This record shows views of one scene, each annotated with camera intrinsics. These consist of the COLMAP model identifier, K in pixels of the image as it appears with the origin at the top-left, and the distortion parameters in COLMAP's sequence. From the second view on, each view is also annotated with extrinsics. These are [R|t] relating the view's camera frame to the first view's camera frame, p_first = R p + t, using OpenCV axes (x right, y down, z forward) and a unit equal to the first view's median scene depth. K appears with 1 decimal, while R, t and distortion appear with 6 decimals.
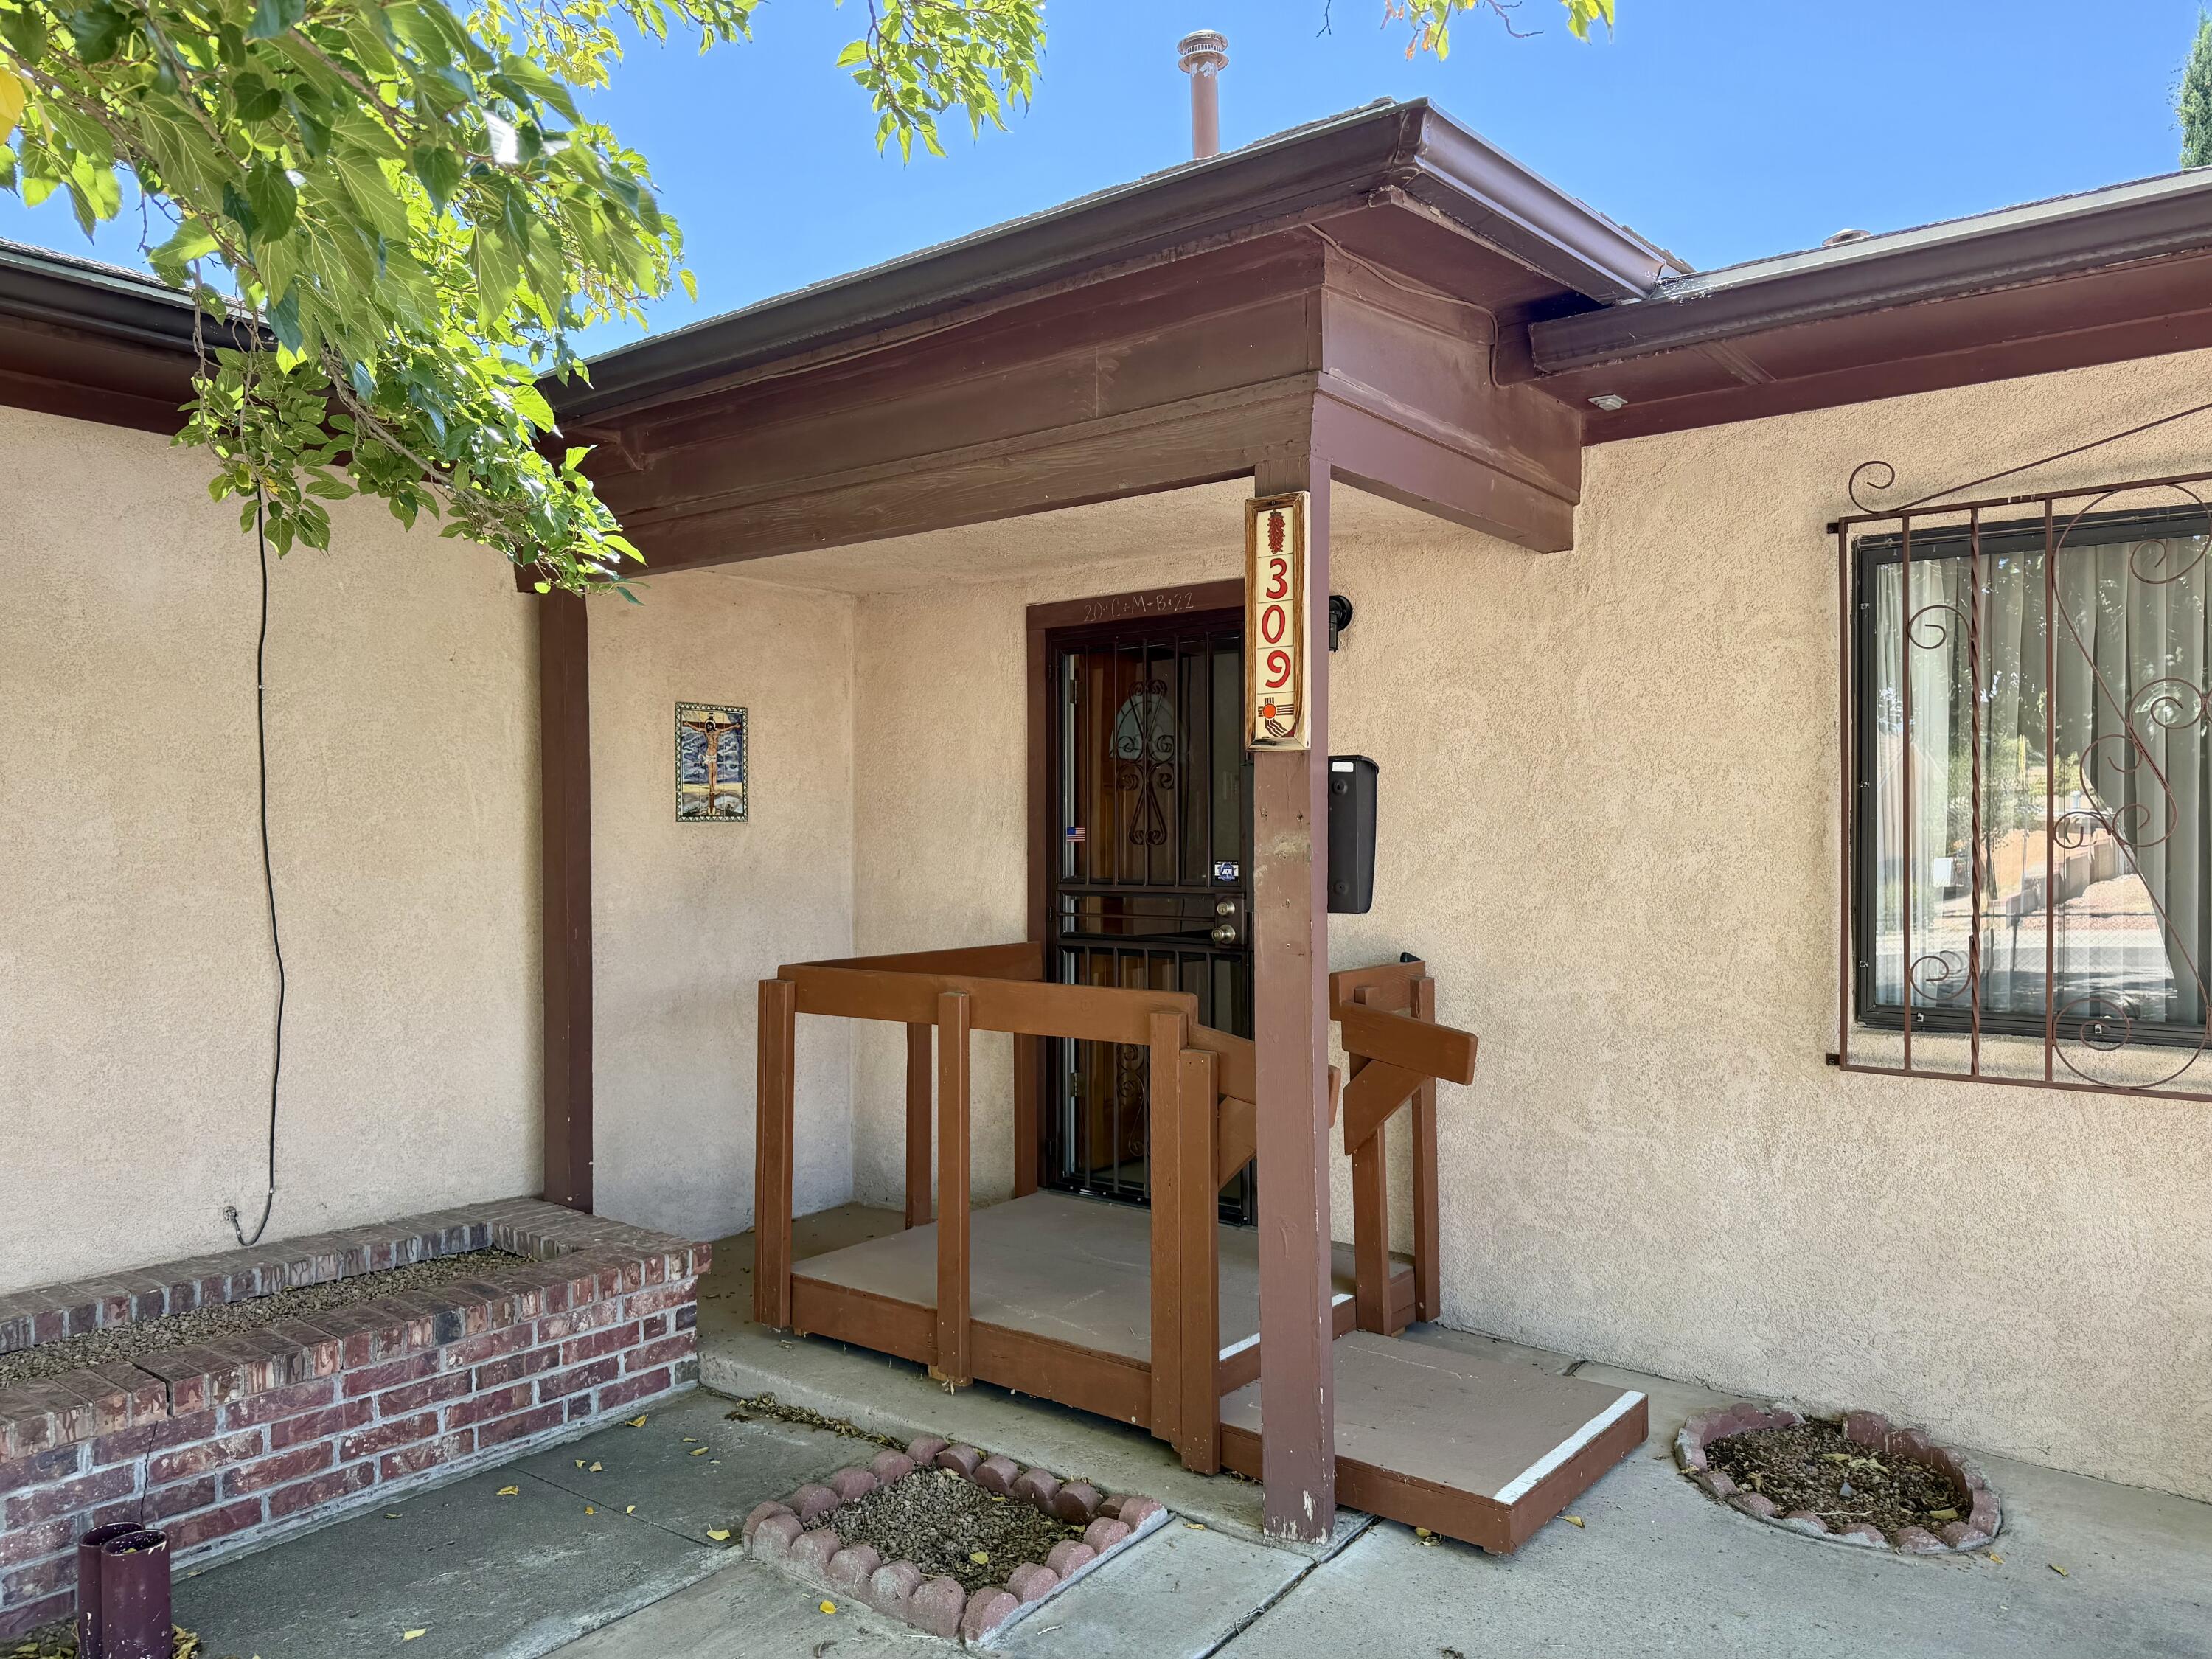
lens RADIAL K [[1573.2, 0, 1106.0], [0, 1573.2, 829.5], [0, 0, 1]] dist [0.002170, 0.000117]
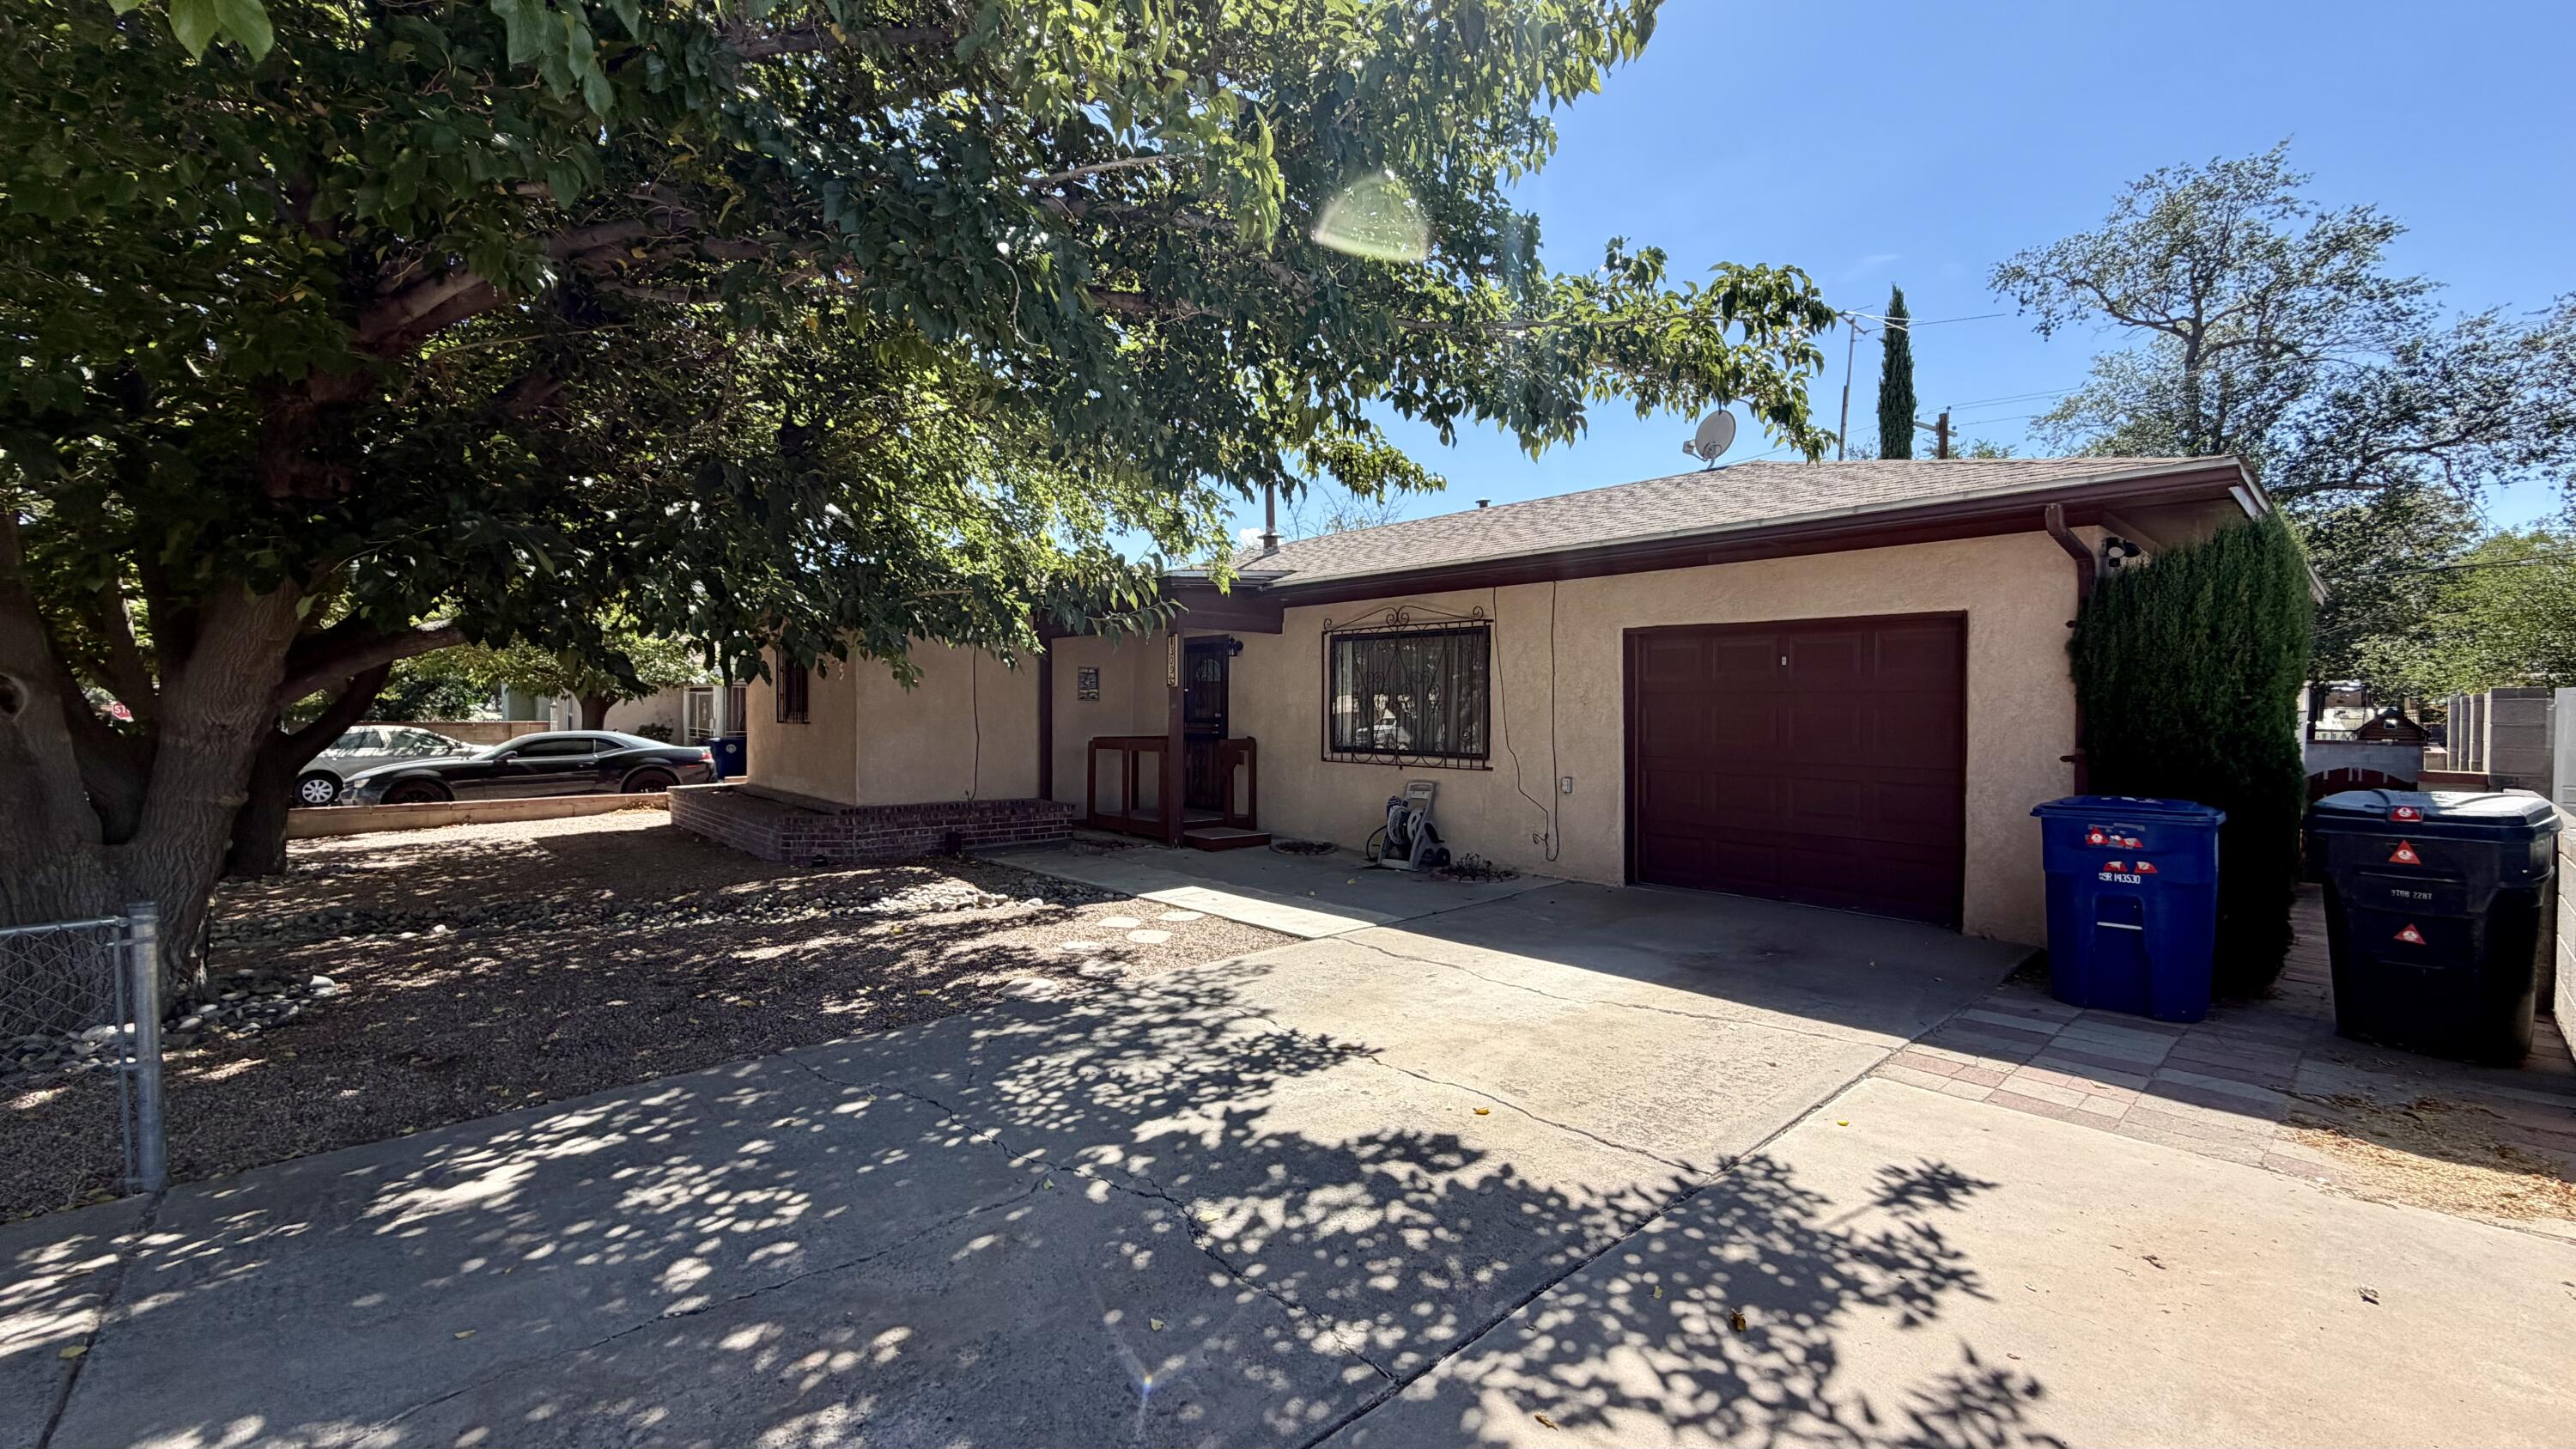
lens RADIAL K [[1008.6, 0, 1288.0], [0, 1008.6, 724.5], [0, 0, 1]] dist [-0.006897, 0.000236]
pose [[0.988025, 0.008400, -0.154068, 0.718365], [-0.004493, 0.999660, 0.025688, -0.016513], [0.154232, -0.024688, 0.987726, -1.548914]]
